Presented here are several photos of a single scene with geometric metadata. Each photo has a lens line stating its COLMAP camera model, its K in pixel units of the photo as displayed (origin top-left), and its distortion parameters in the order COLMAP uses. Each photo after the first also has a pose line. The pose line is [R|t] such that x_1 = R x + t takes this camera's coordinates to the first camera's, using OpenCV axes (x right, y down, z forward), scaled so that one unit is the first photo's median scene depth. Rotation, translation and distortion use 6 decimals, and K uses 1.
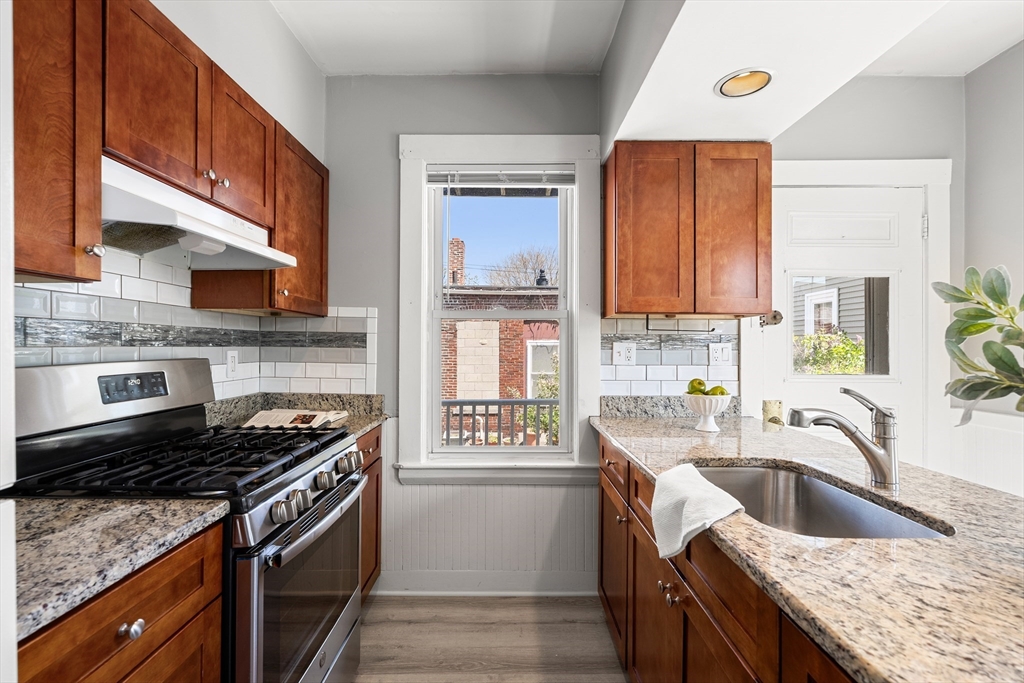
lens RADIAL K [[466.6, 0, 512.0], [0, 466.6, 341.5], [0, 0, 1]] dist [-0.003596, -0.000181]
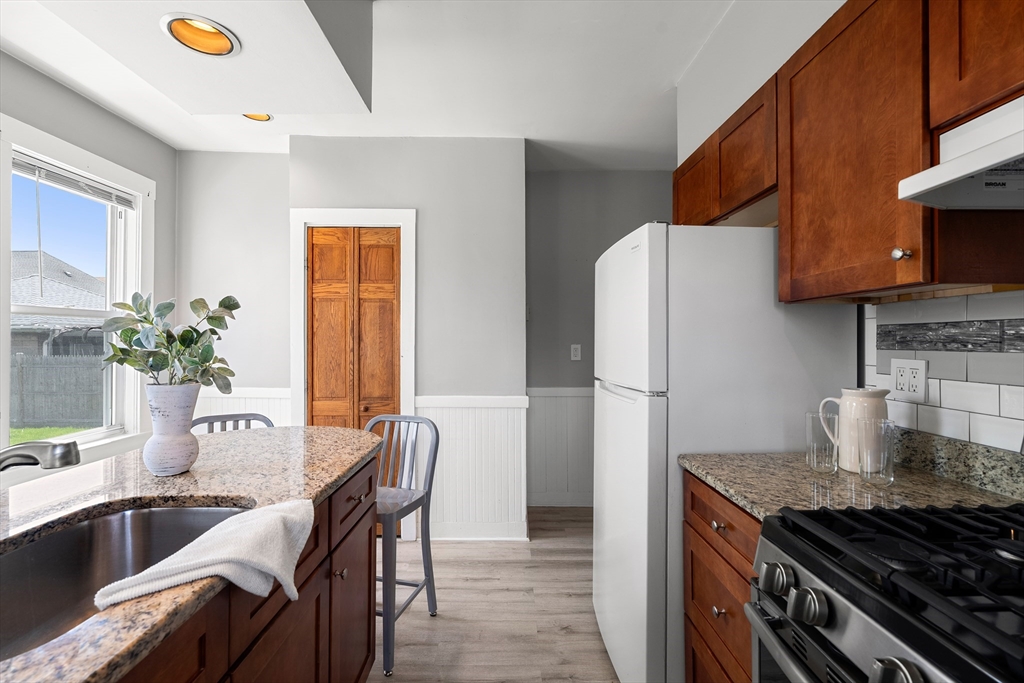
lens RADIAL K [[470.1, 0, 514.8], [0, 470.1, 335.4], [0, 0, 1]] dist [-0.001731, -0.000199]
pose [[-0.999948, -0.004265, -0.009275, -0.037916], [-0.004128, 0.999883, -0.014723, -0.003566], [0.009337, -0.014684, -0.999849, 0.982315]]
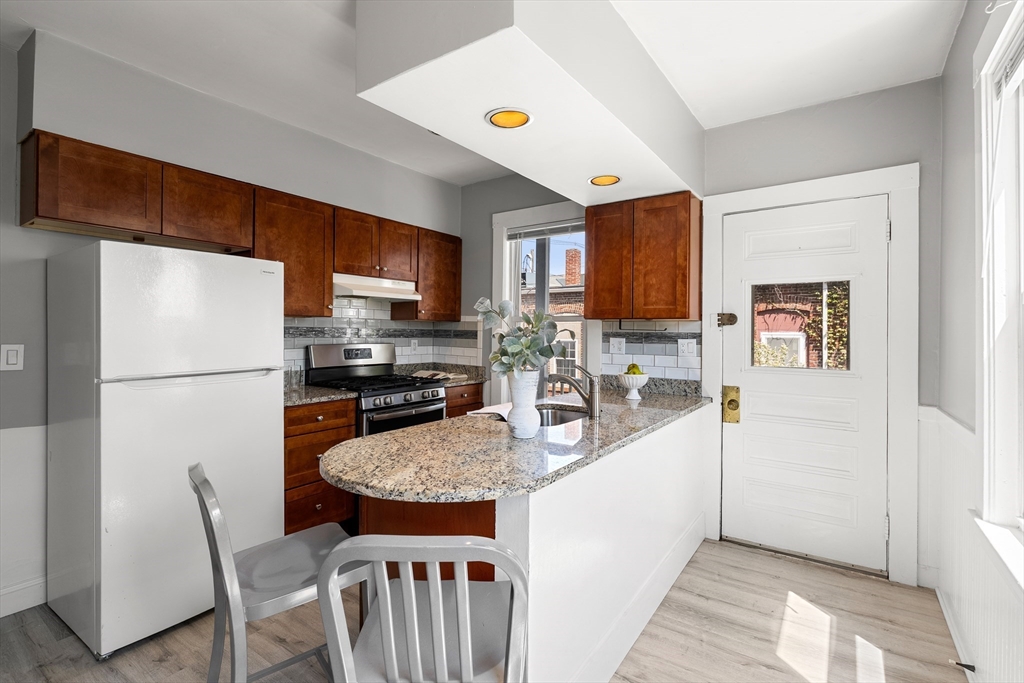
lens RADIAL K [[470.1, 0, 514.8], [0, 470.1, 335.4], [0, 0, 1]] dist [-0.001731, -0.000199]
pose [[0.819065, 0.008154, -0.573643, 0.925884], [-0.003373, 0.999950, 0.009397, -0.020727], [0.573691, -0.005762, 0.819051, -0.408414]]
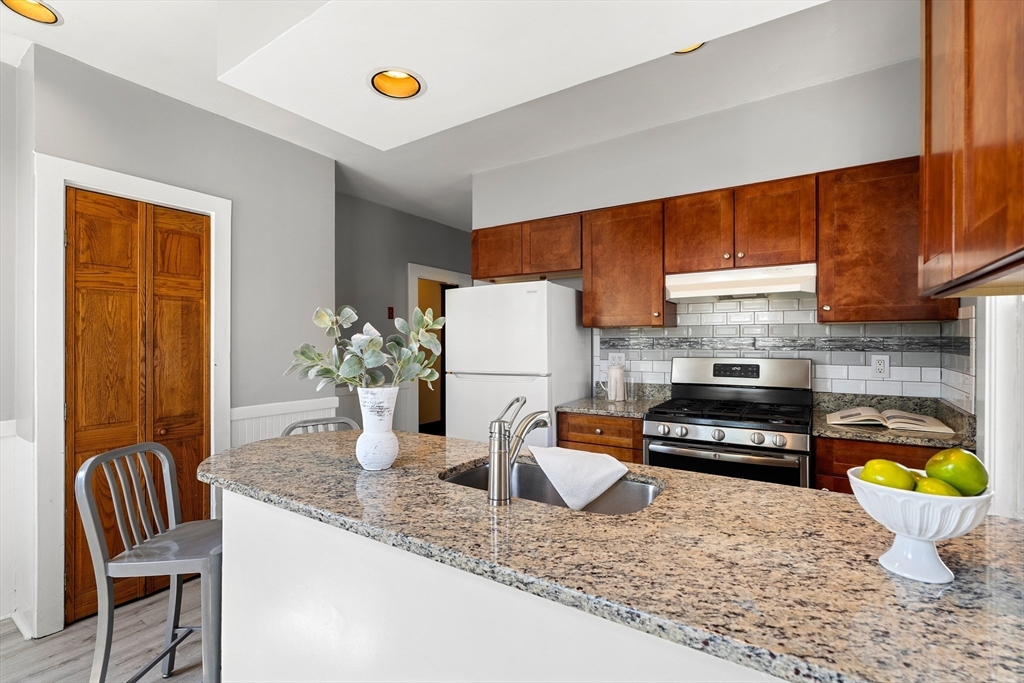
lens RADIAL K [[466.6, 0, 512.0], [0, 466.6, 341.5], [0, 0, 1]] dist [-0.003596, -0.000181]
pose [[-0.547991, -0.005158, -0.836468, 0.916505], [0.003220, 0.999961, -0.008275, -0.008422], [0.836478, -0.007228, -0.547953, 0.890704]]
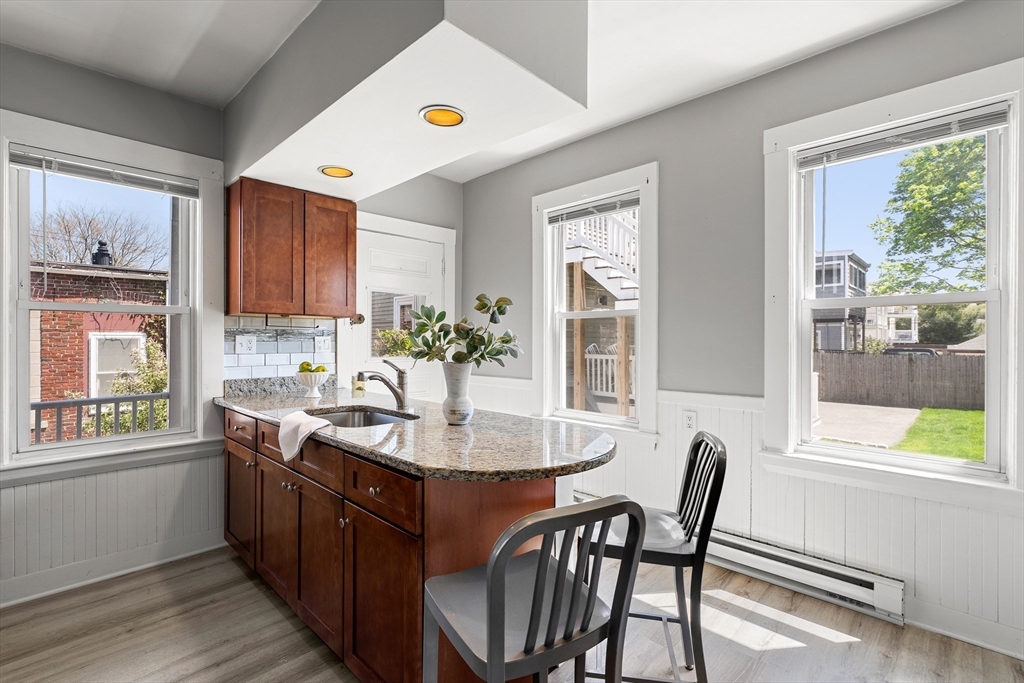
lens RADIAL K [[467.5, 0, 511.2], [0, 467.5, 338.8], [0, 0, 1]] dist [-0.002811, 0.000084]
pose [[0.700772, -0.001756, 0.713383, -0.169975], [-0.004450, 0.999967, 0.006833, -0.001141], [-0.713371, -0.007963, 0.700741, -0.418315]]
